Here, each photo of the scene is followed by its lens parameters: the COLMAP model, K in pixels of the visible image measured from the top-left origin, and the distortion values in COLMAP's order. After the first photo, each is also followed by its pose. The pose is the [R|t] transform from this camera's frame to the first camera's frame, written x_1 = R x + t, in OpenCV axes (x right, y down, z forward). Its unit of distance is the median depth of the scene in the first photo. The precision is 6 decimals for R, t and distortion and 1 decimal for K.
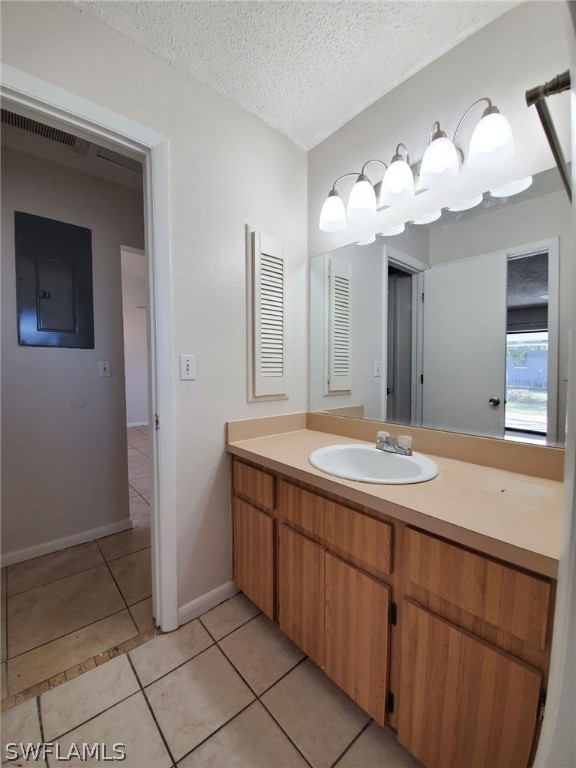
lens RADIAL K [[311.6, 0, 281.7], [0, 311.6, 386.0], [0, 0, 1]] dist [-0.018457, -0.000339]
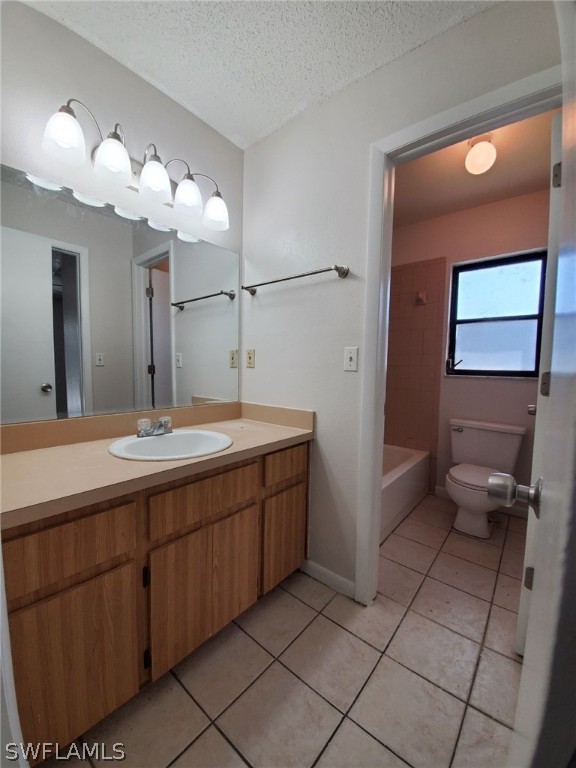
lens RADIAL K [[311.6, 0, 285.3], [0, 311.6, 381.8], [0, 0, 1]] dist [-0.018457, -0.000339]
pose [[-0.157195, -0.076065, 0.984634, -0.936741], [0.040891, 0.995673, 0.083446, -0.048468], [-0.986721, 0.053380, -0.153405, 0.890812]]
